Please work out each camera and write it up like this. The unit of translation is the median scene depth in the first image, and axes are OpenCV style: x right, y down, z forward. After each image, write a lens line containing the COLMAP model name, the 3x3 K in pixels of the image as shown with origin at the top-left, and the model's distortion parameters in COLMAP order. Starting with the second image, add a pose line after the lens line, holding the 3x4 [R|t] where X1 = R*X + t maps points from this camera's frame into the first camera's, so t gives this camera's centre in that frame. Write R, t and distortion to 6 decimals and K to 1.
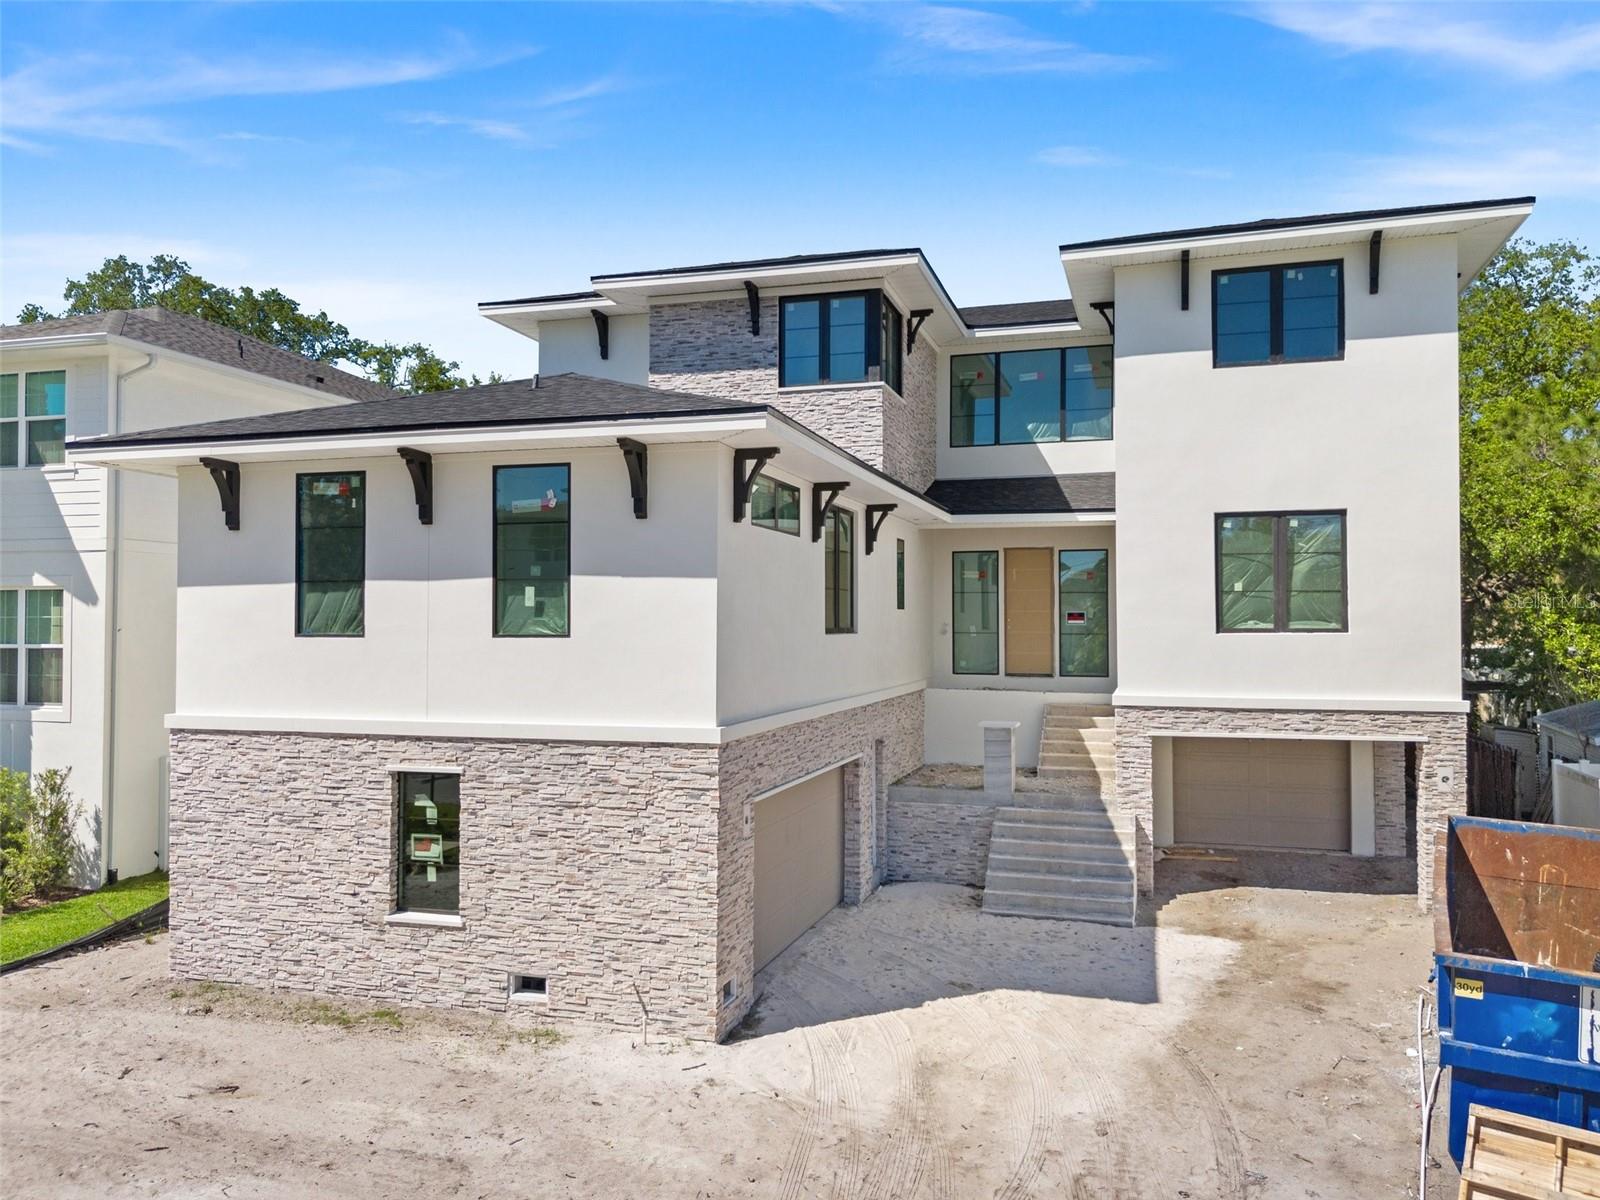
lens RADIAL K [[1206.5, 0, 800.0], [0, 1206.5, 600.0], [0, 0, 1]] dist [0.014108, -0.002242]
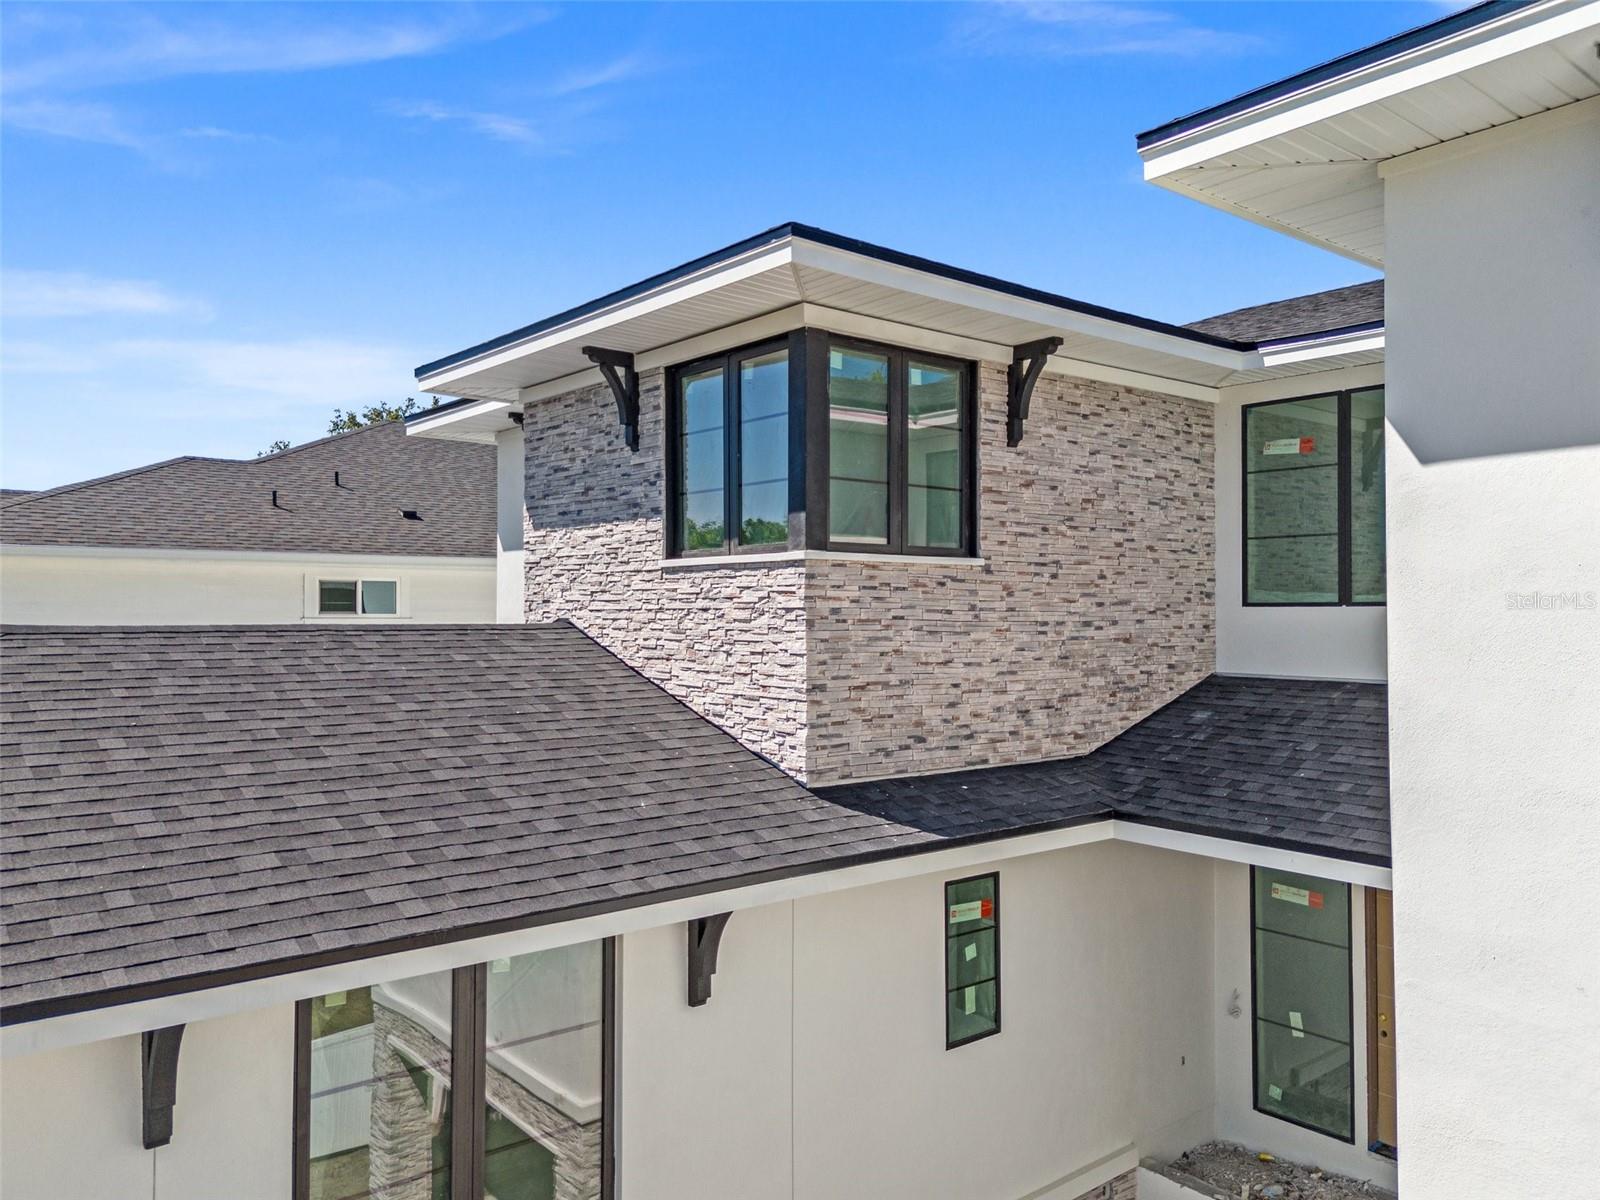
lens RADIAL K [[1190.1, 0, 800.0], [0, 1190.1, 600.0], [0, 0, 1]] dist [0.058961, -0.001178]
pose [[0.832494, -0.007927, -0.553977, 0.294407], [0.011173, 0.999935, 0.002482, -0.164370], [0.553921, -0.008256, 0.832528, 0.655116]]
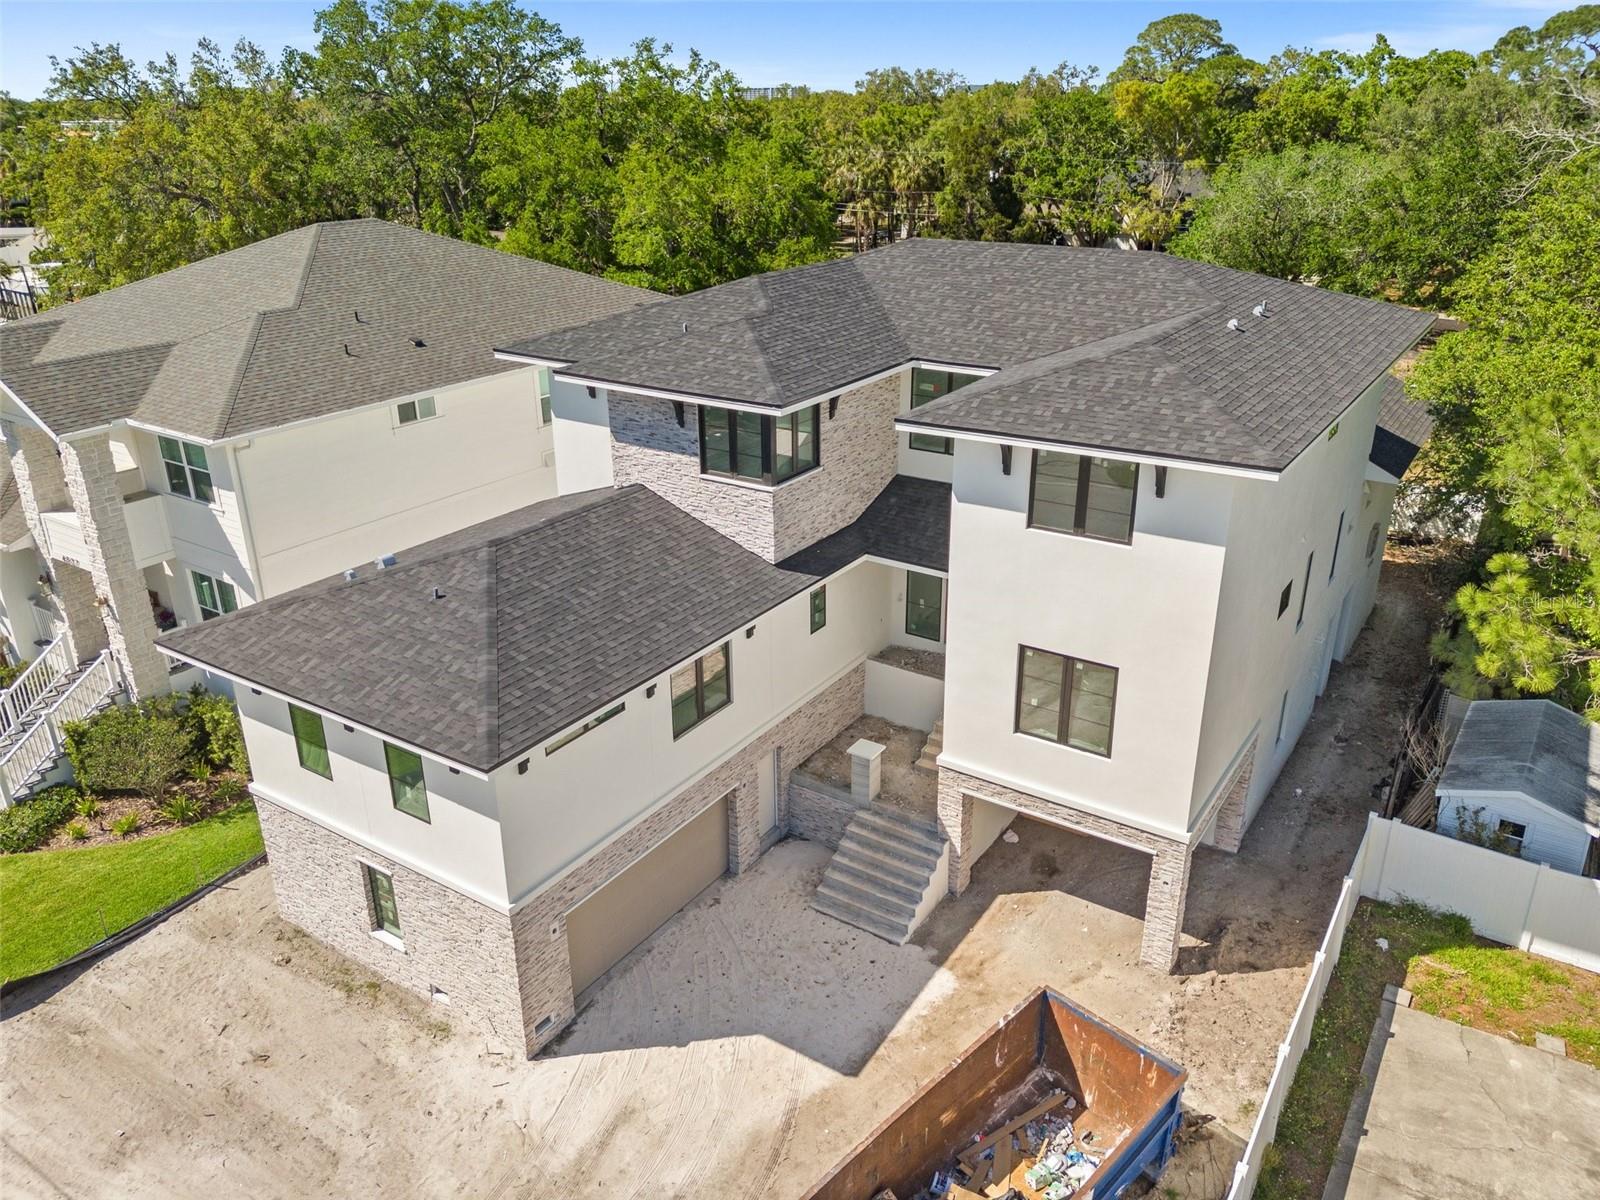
lens RADIAL K [[1179.0, 0, 800.0], [0, 1179.0, 600.0], [0, 0, 1]] dist [0.028759, -0.002719]
pose [[0.957738, 0.103601, -0.268339, 0.417768], [0.014222, 0.914689, 0.403907, -0.548692], [0.287292, -0.390654, 0.874559, -0.053222]]
